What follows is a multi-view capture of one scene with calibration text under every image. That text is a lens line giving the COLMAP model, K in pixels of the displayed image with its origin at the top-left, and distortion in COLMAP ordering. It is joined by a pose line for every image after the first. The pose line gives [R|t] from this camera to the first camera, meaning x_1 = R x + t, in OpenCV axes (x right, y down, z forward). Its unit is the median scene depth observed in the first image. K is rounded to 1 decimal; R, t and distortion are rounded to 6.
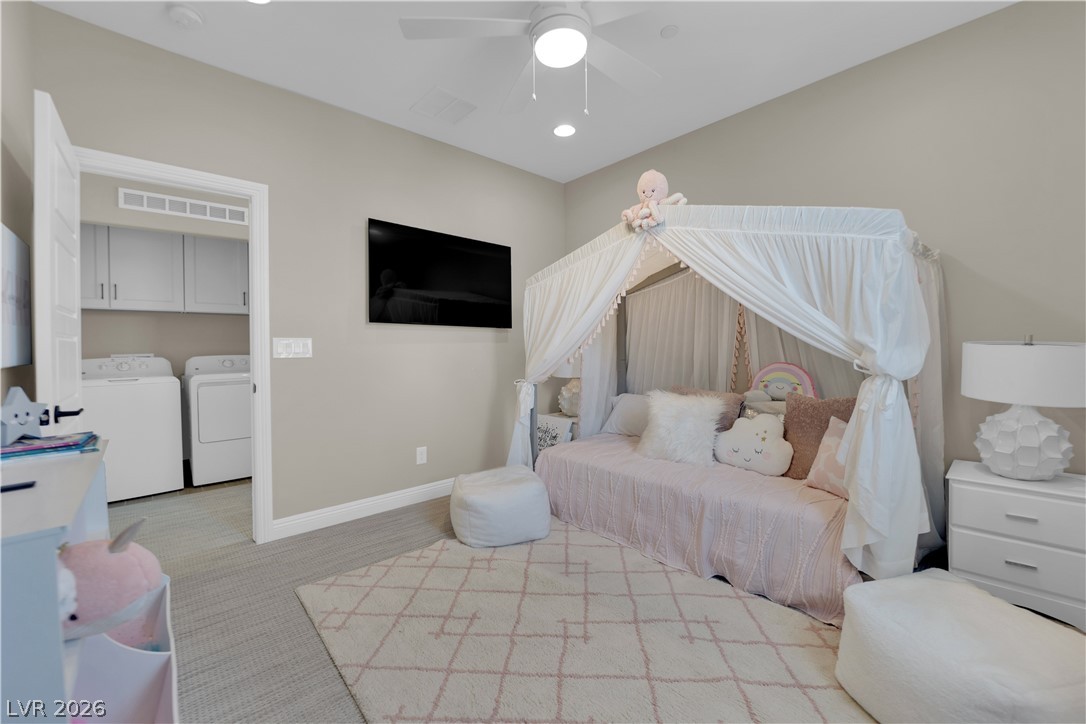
lens RADIAL K [[437.7, 0, 541.2], [0, 437.7, 356.3], [0, 0, 1]] dist [-0.016884, -0.000343]
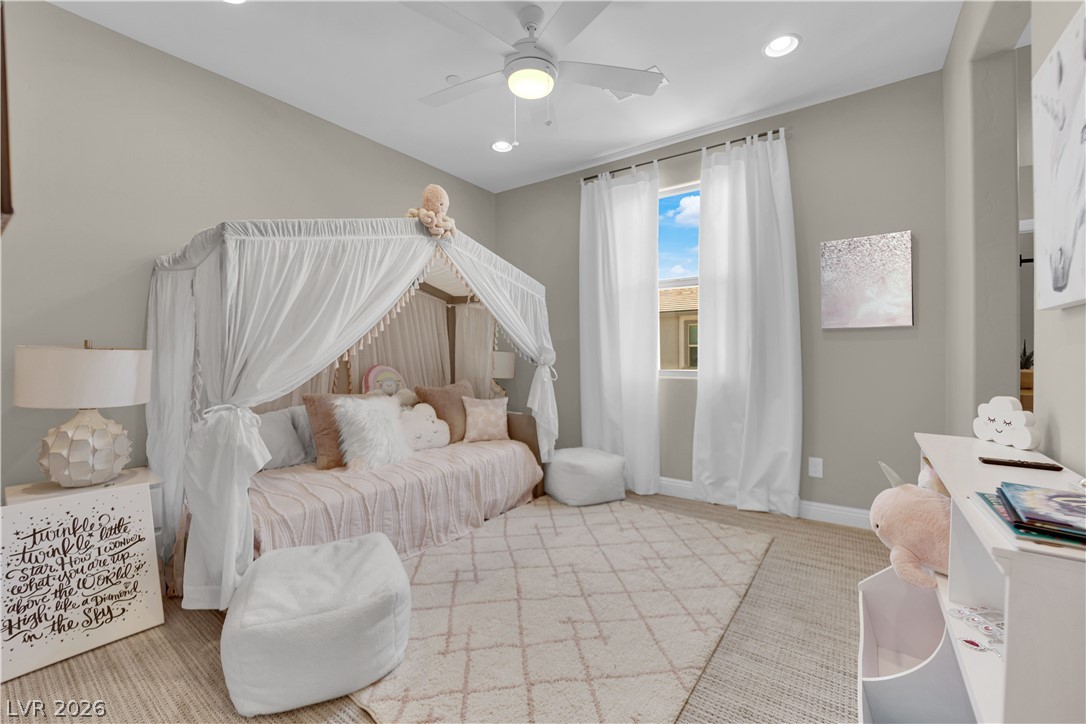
lens RADIAL K [[437.7, 0, 541.2], [0, 437.7, 356.3], [0, 0, 1]] dist [-0.016884, -0.000343]
pose [[-0.206815, -0.001945, 0.978378, -0.990727], [0.019711, 0.999787, 0.006154, -0.006951], [-0.978181, 0.020558, -0.206733, 1.125869]]
